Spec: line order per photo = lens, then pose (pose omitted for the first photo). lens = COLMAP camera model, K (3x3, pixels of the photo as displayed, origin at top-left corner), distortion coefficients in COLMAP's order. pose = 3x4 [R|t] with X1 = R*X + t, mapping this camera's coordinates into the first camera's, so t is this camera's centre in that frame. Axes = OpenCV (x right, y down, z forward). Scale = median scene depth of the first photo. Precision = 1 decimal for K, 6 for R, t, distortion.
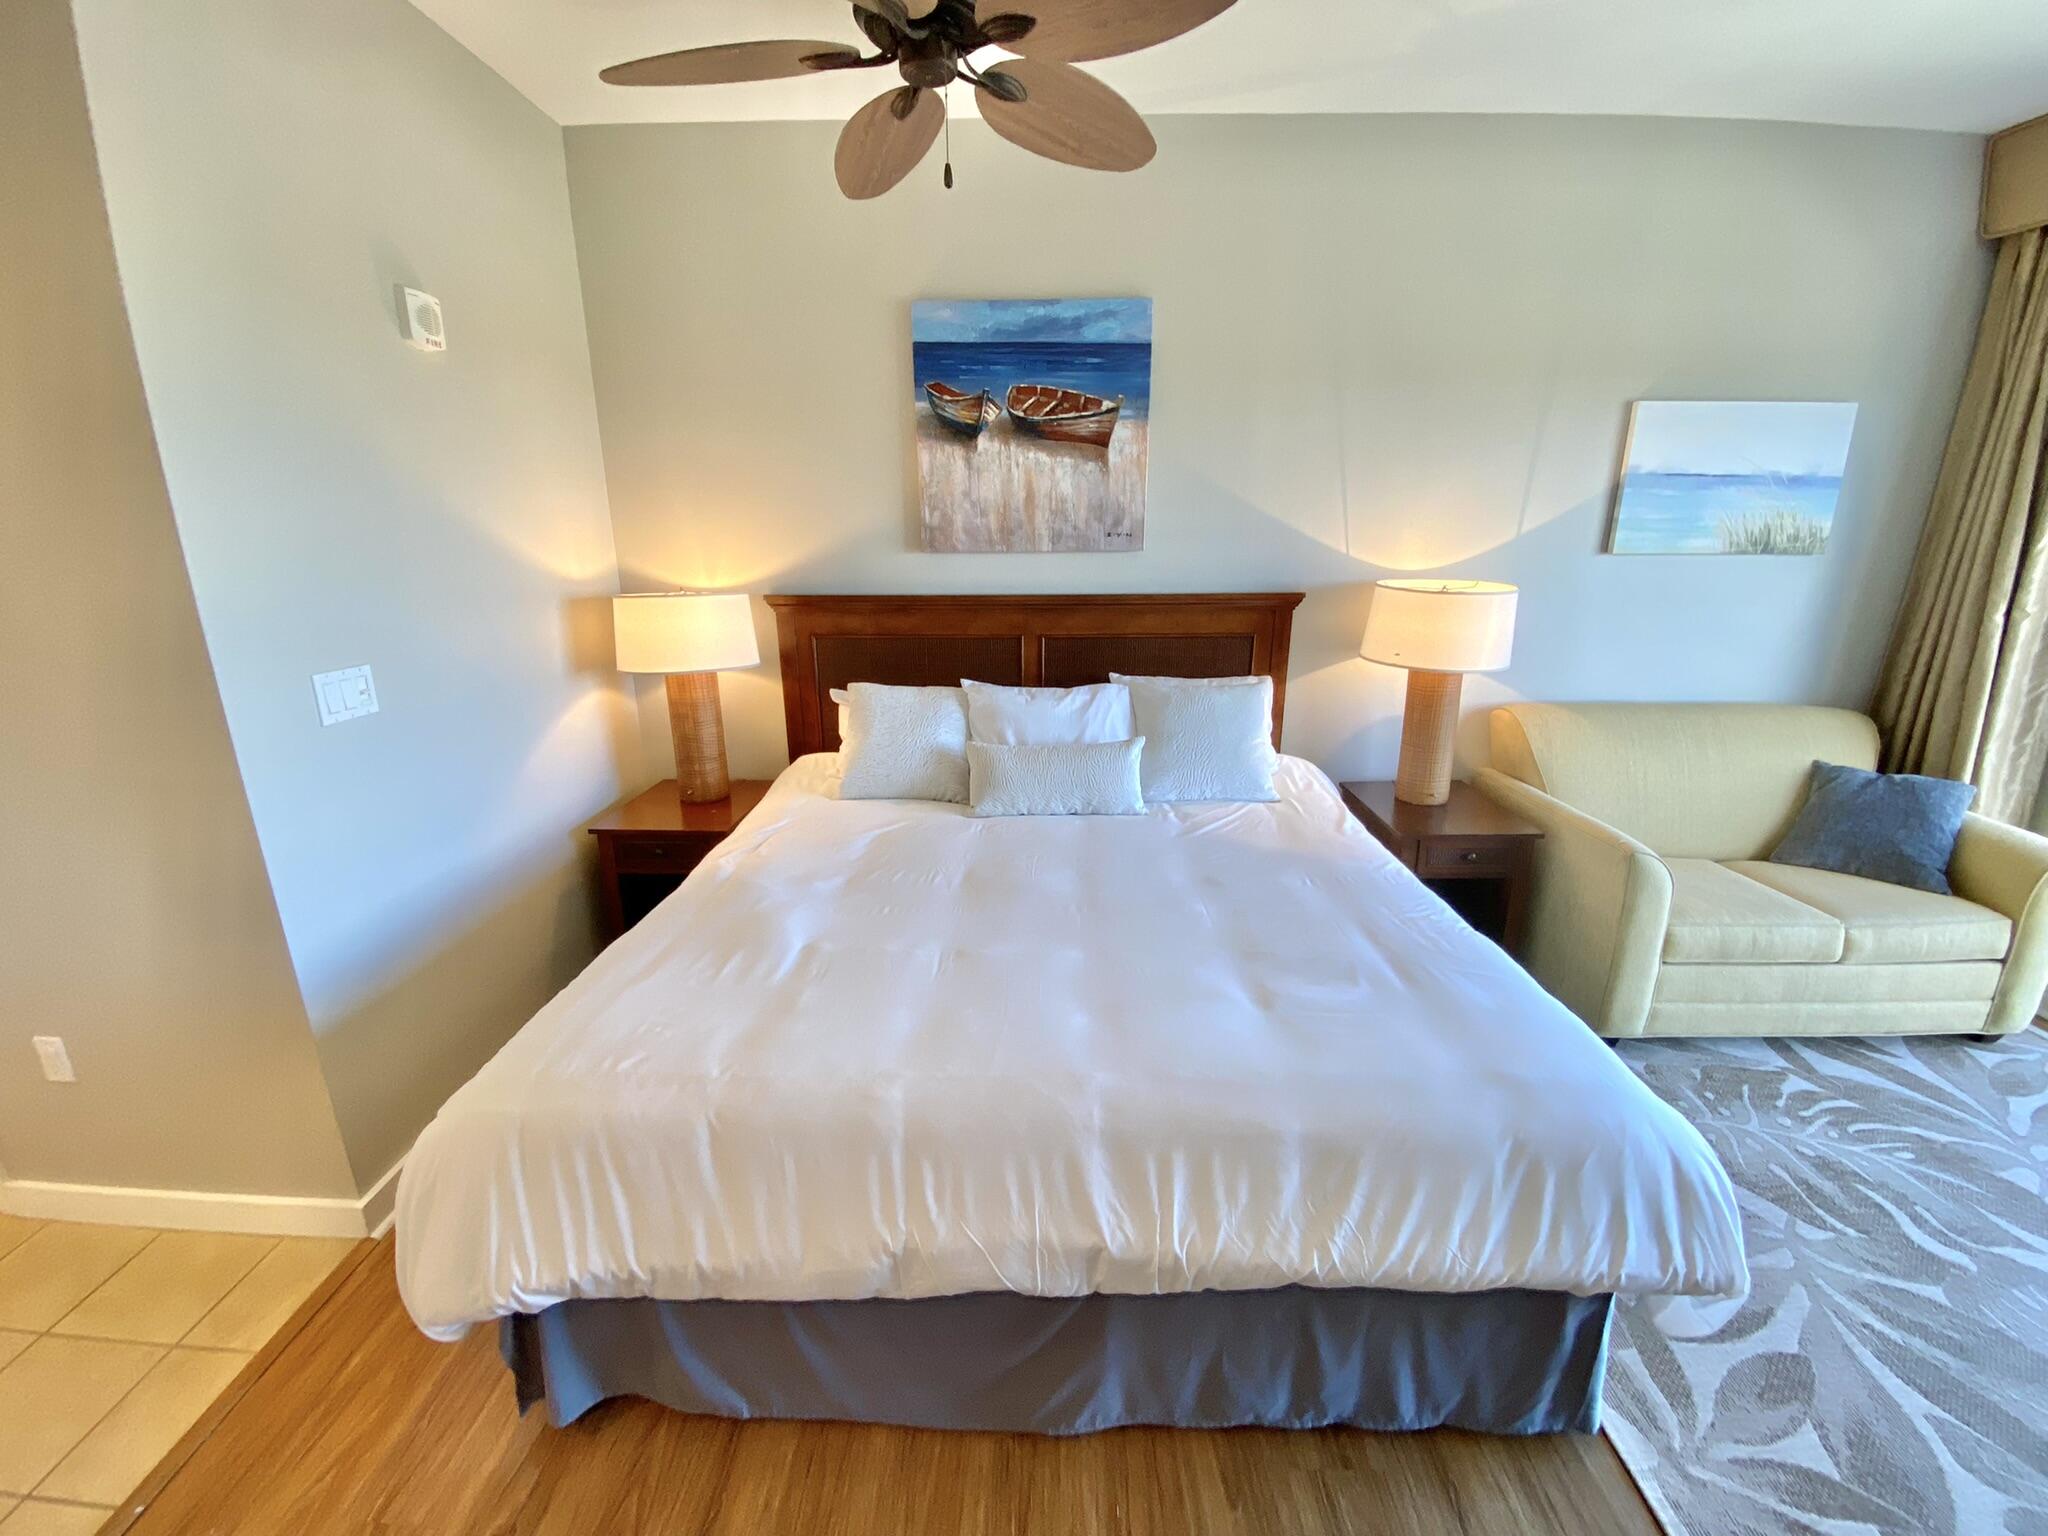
lens RADIAL K [[820.0, 0, 1018.0], [0, 820.0, 764.4], [0, 0, 1]] dist [0.020716, -0.021307]
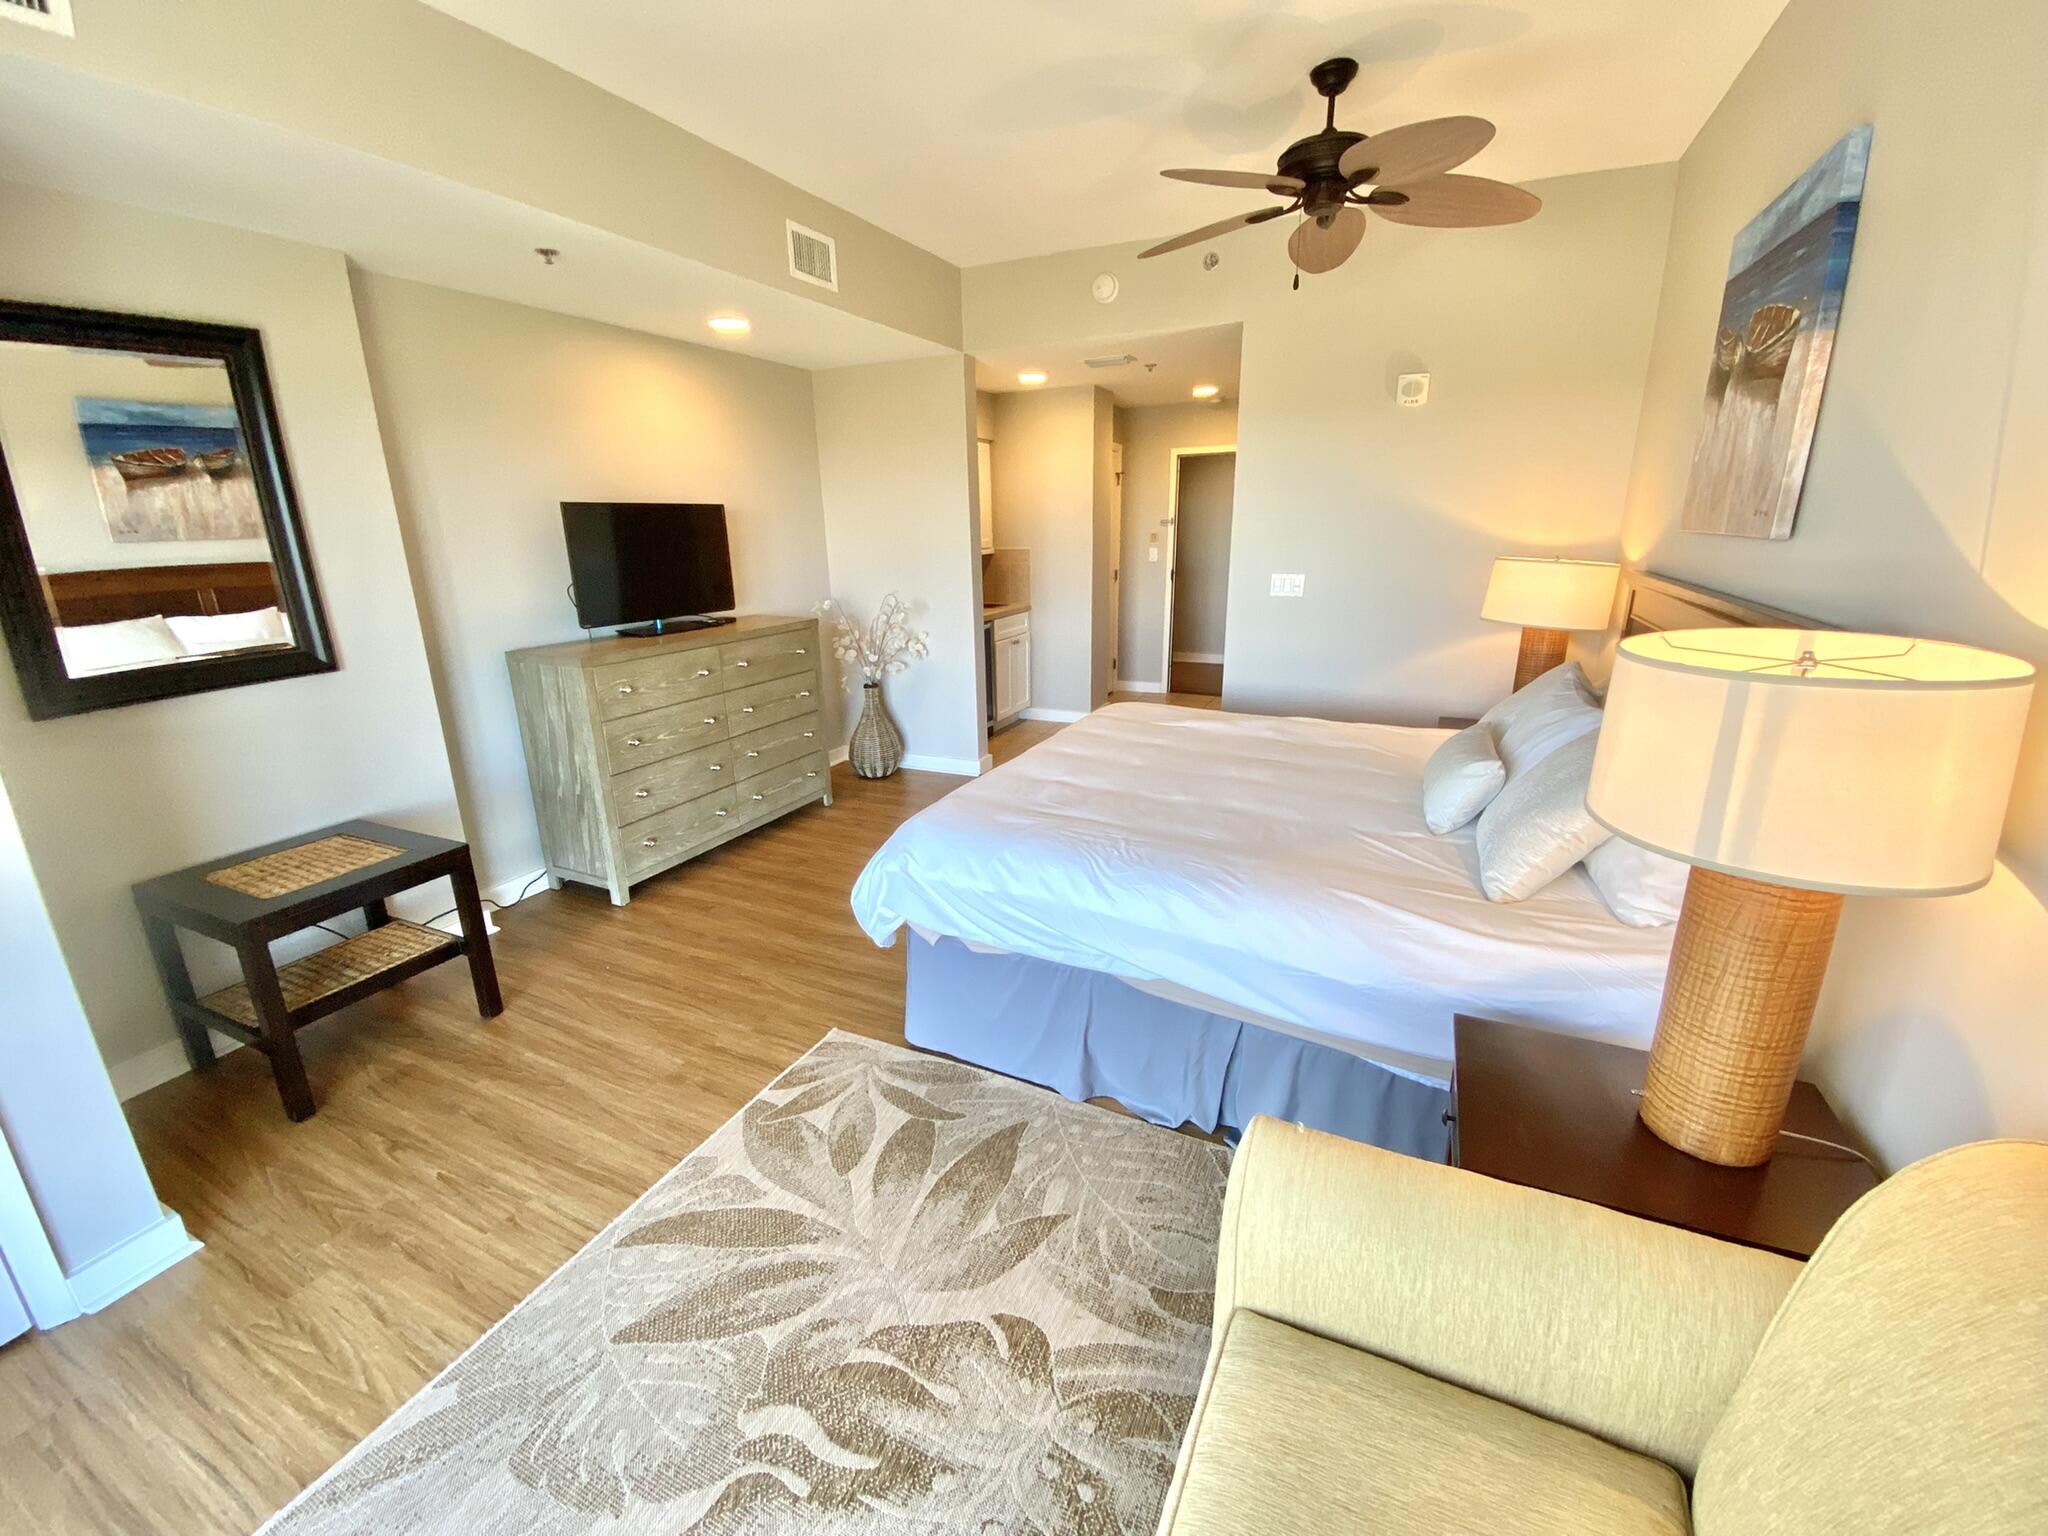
lens RADIAL K [[830.6, 0, 1012.8], [0, 830.6, 757.0], [0, 0, 1]] dist [0.023525, -0.022300]
pose [[-0.415227, 0.264994, -0.870267, 1.024895], [-0.229758, 0.895073, 0.382171, -0.234310], [0.880226, 0.358639, -0.310775, 0.786121]]
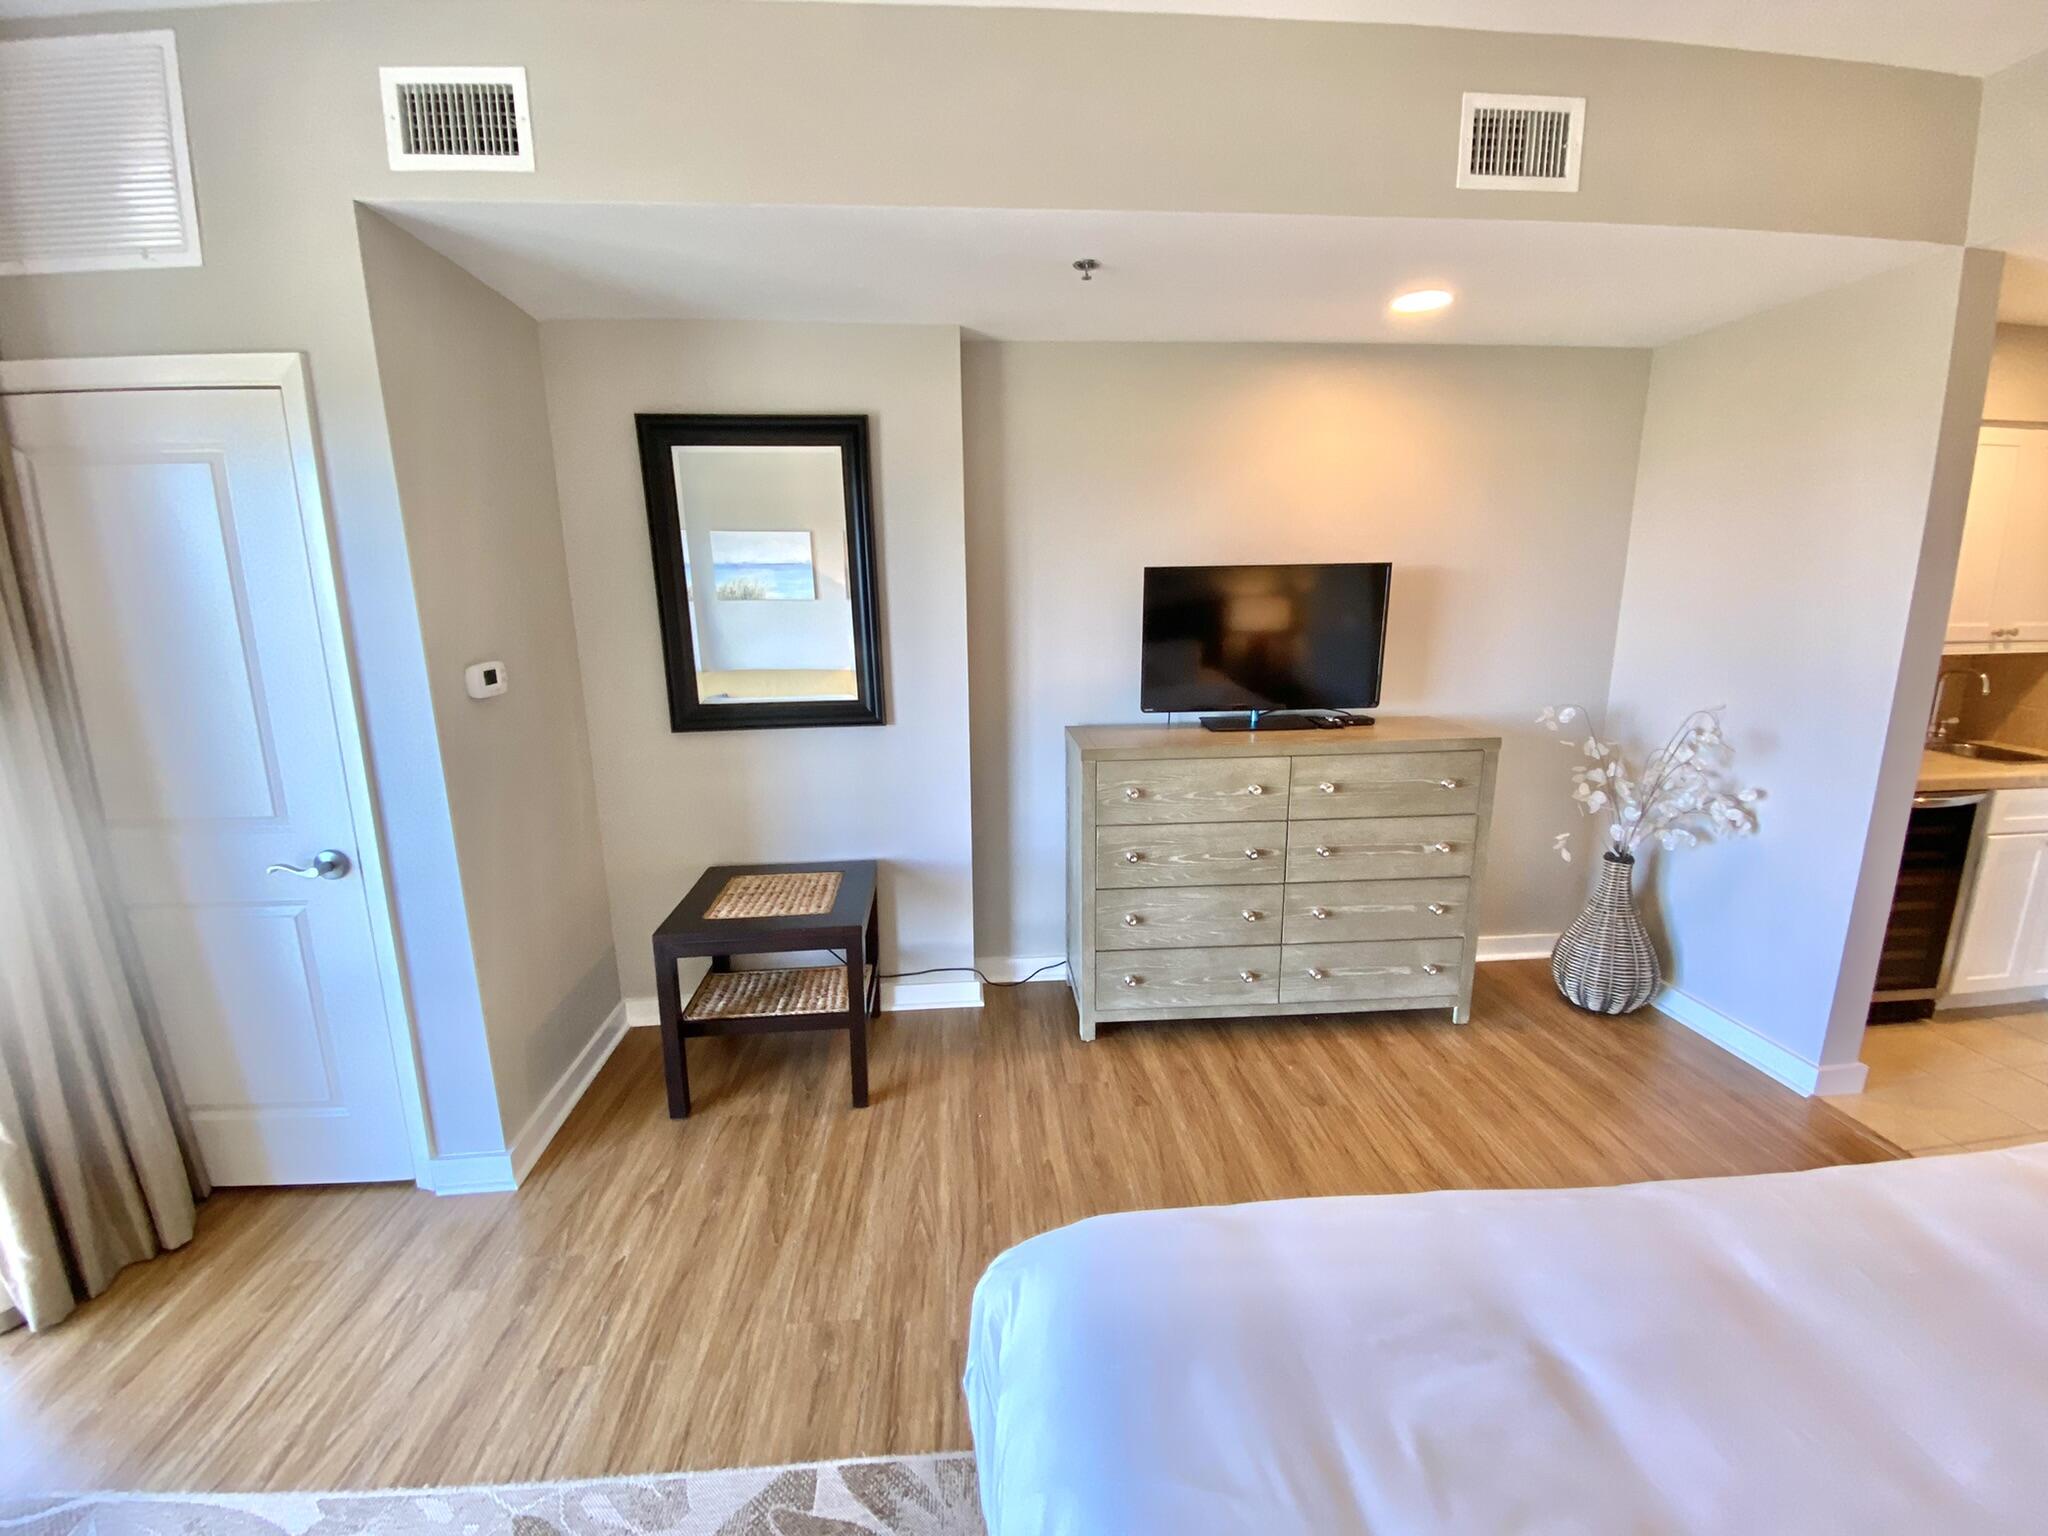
lens RADIAL K [[830.6, 0, 1012.8], [0, 830.6, 757.0], [0, 0, 1]] dist [0.023525, -0.022300]
pose [[-0.995080, 0.040478, -0.090432, 0.398544], [-0.006577, 0.883736, 0.467940, -0.223330], [0.098859, 0.466232, -0.879121, 0.702935]]
